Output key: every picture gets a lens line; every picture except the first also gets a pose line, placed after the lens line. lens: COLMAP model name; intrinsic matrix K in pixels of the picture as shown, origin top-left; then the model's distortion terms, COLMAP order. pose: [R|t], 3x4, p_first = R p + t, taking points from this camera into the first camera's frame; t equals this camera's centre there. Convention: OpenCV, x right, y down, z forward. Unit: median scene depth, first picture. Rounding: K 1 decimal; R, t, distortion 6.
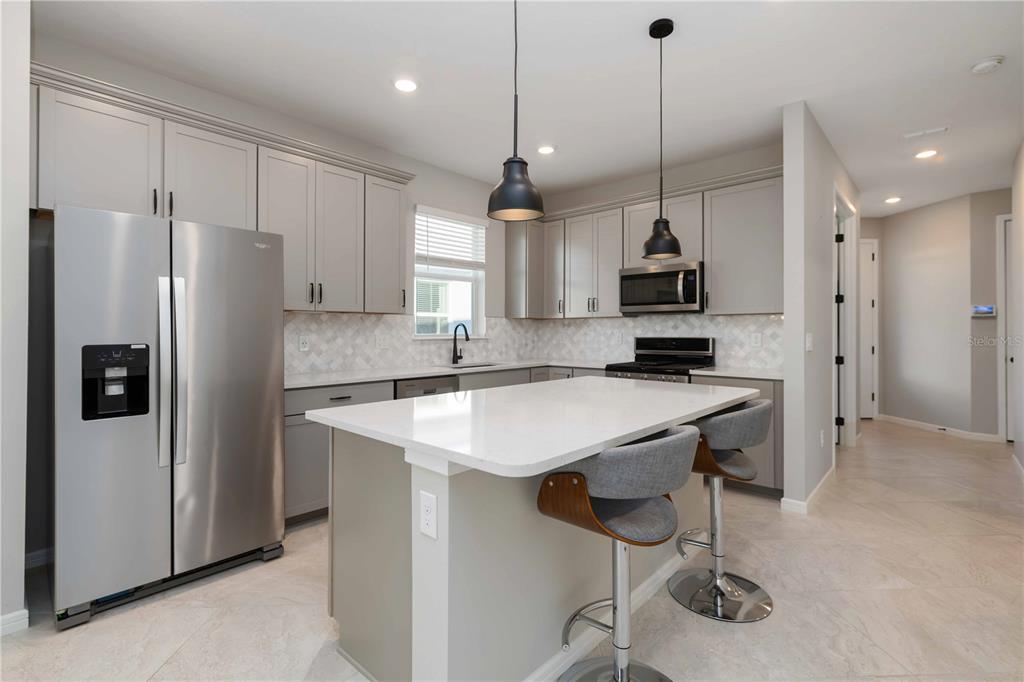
lens RADIAL K [[469.8, 0, 515.0], [0, 469.8, 332.9], [0, 0, 1]] dist [0.004042, 0.000142]
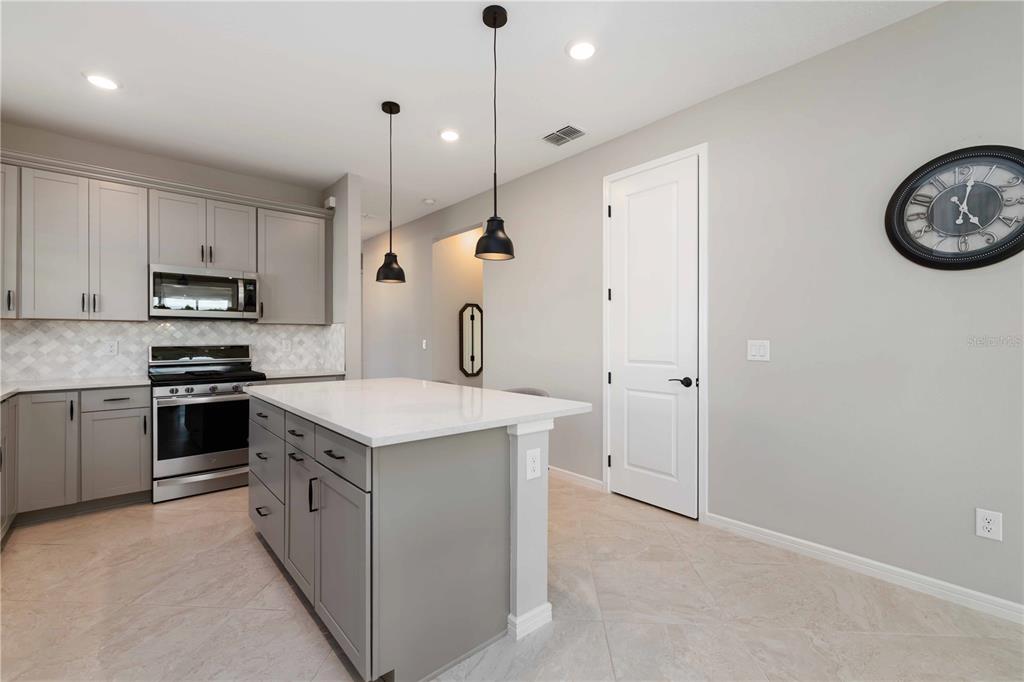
lens RADIAL K [[446.3, 0, 514.7], [0, 446.3, 339.5], [0, 0, 1]] dist [0.001577, 0.000095]
pose [[0.118474, -0.002556, 0.992954, -0.507724], [0.003530, 0.999991, 0.002153, -0.001687], [-0.992951, 0.003250, 0.118482, 0.288479]]
